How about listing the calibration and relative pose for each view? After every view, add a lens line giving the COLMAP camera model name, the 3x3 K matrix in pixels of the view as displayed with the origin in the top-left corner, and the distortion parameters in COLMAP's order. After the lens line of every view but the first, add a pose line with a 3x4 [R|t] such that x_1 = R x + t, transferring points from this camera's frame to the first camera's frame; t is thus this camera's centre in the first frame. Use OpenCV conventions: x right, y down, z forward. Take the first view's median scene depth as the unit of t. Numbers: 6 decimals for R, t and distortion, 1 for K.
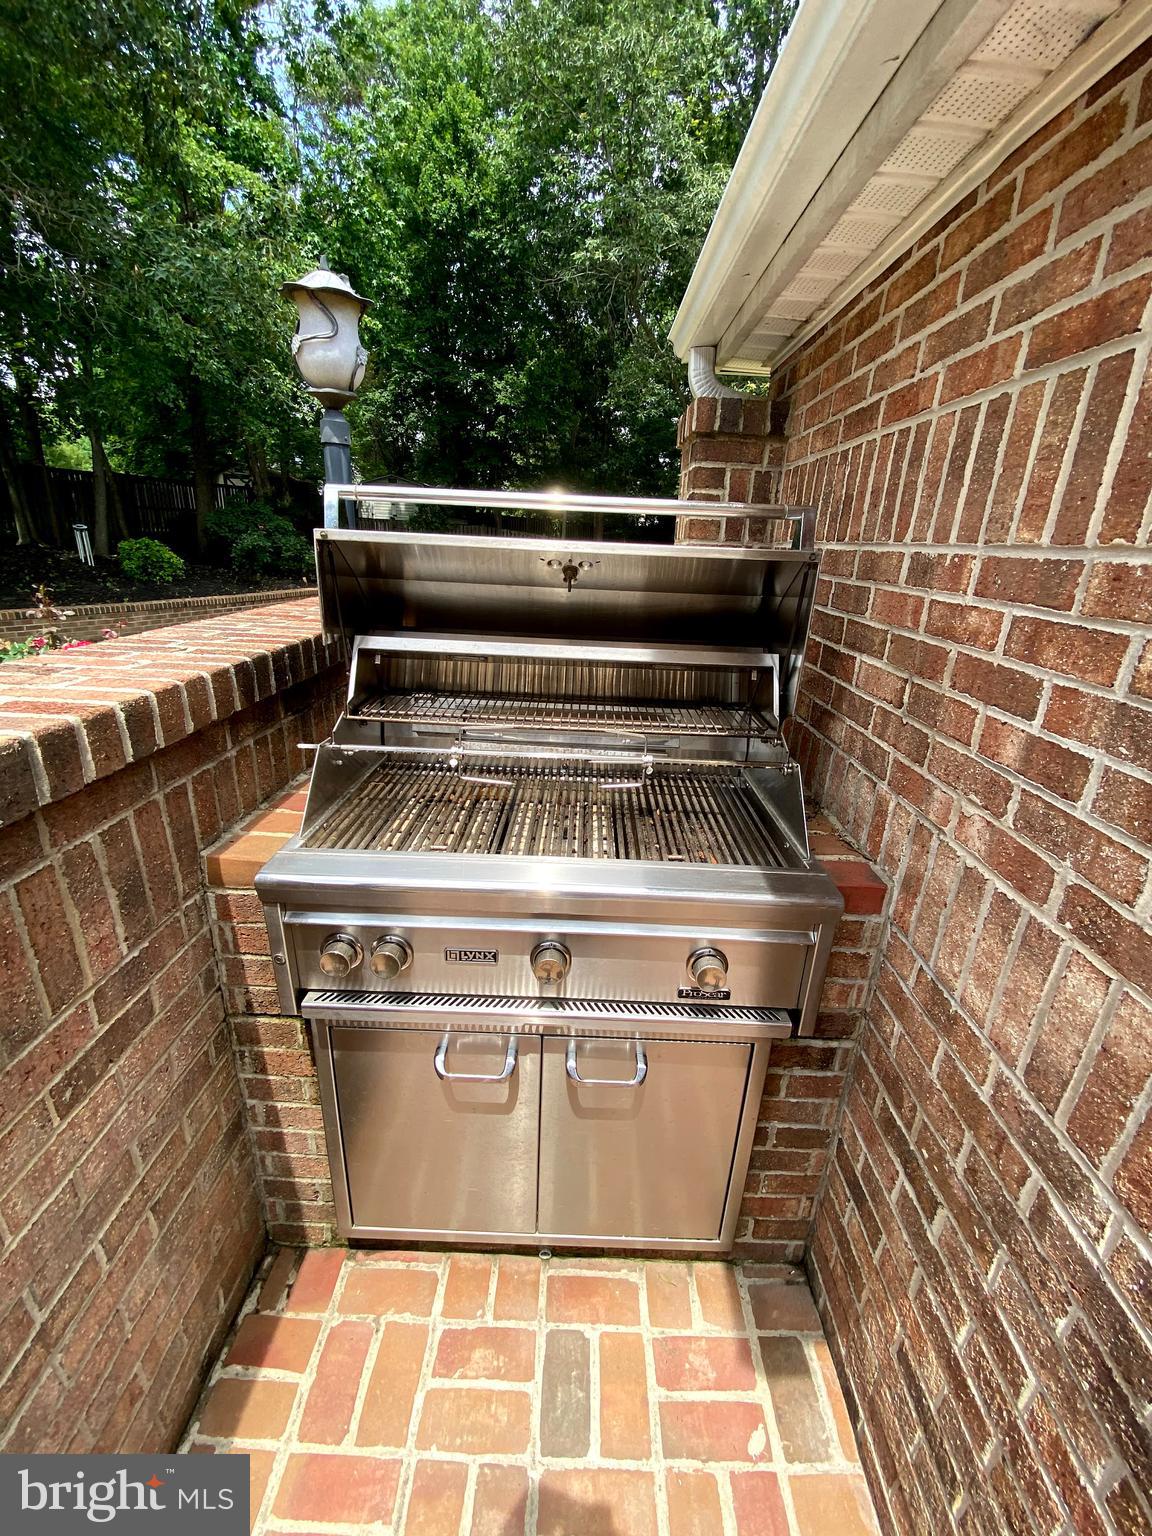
lens RADIAL K [[624.3, 0, 587.0], [0, 624.3, 763.7], [0, 0, 1]] dist [0.004333, -0.002368]
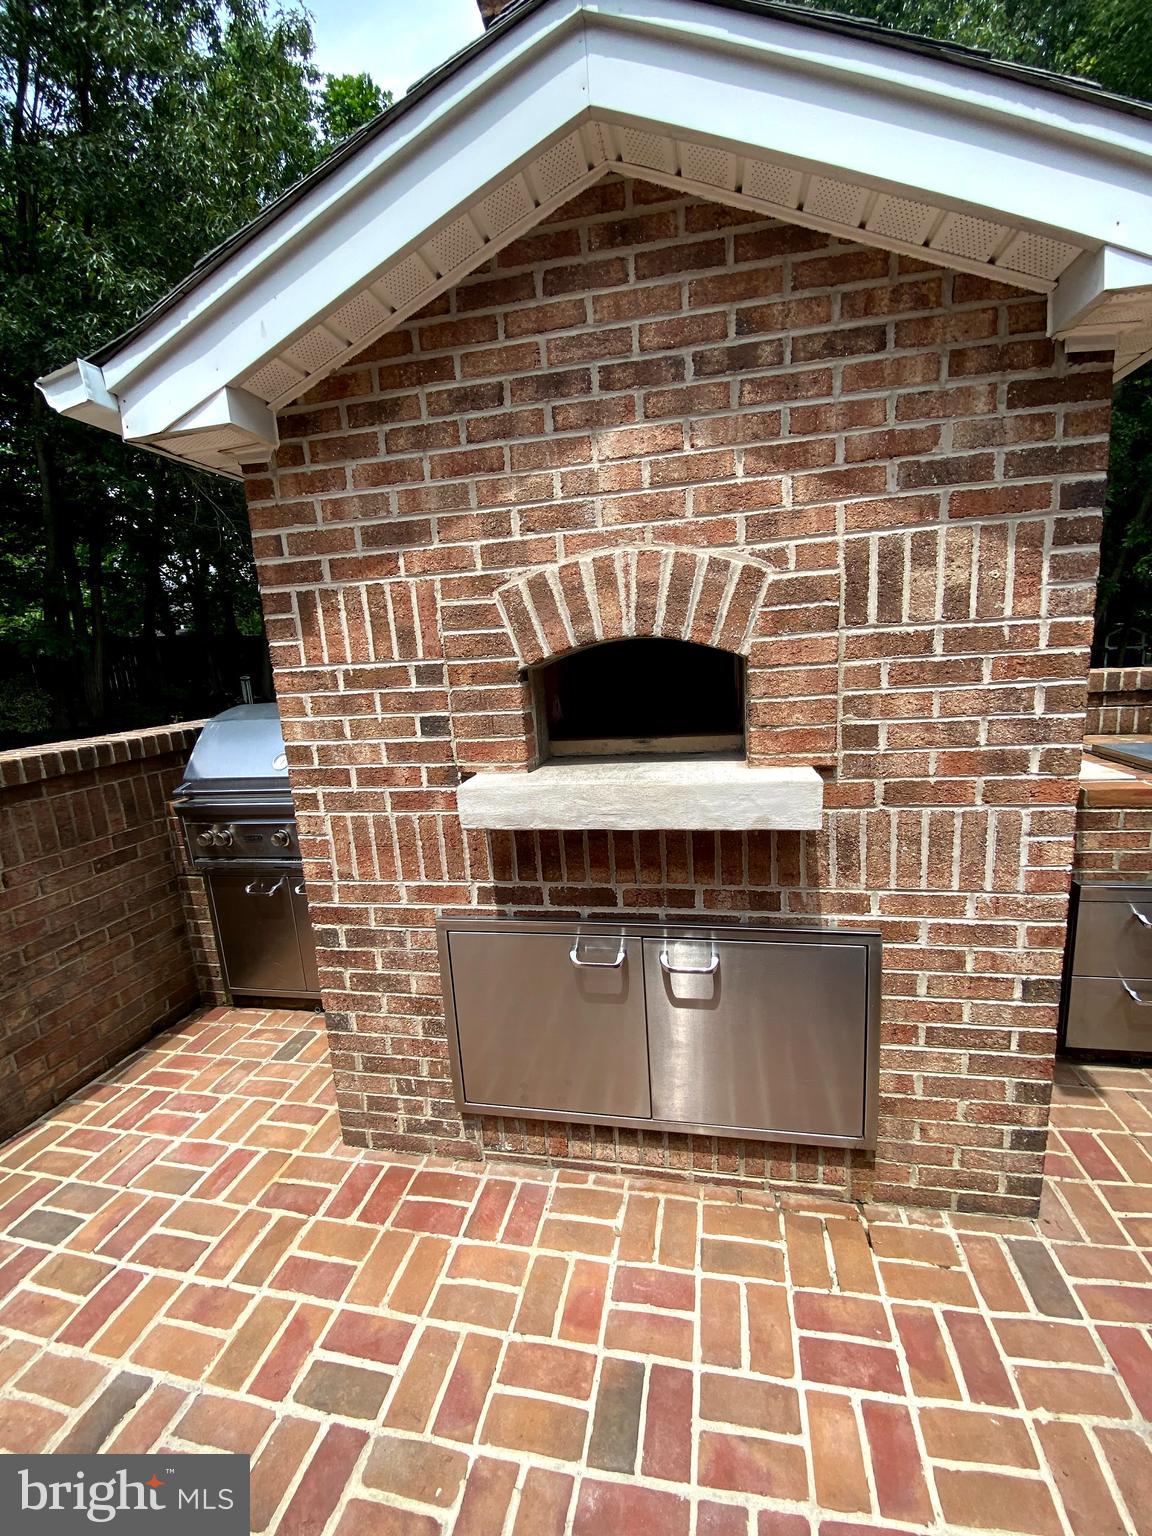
lens RADIAL K [[624.3, 0, 590.3], [0, 624.3, 759.3], [0, 0, 1]] dist [0.004333, -0.002368]
pose [[0.976680, -0.071380, -0.202485, 1.524927], [0.037489, 0.985325, -0.166520, 0.432409], [0.211400, 0.155046, 0.965024, -1.070310]]
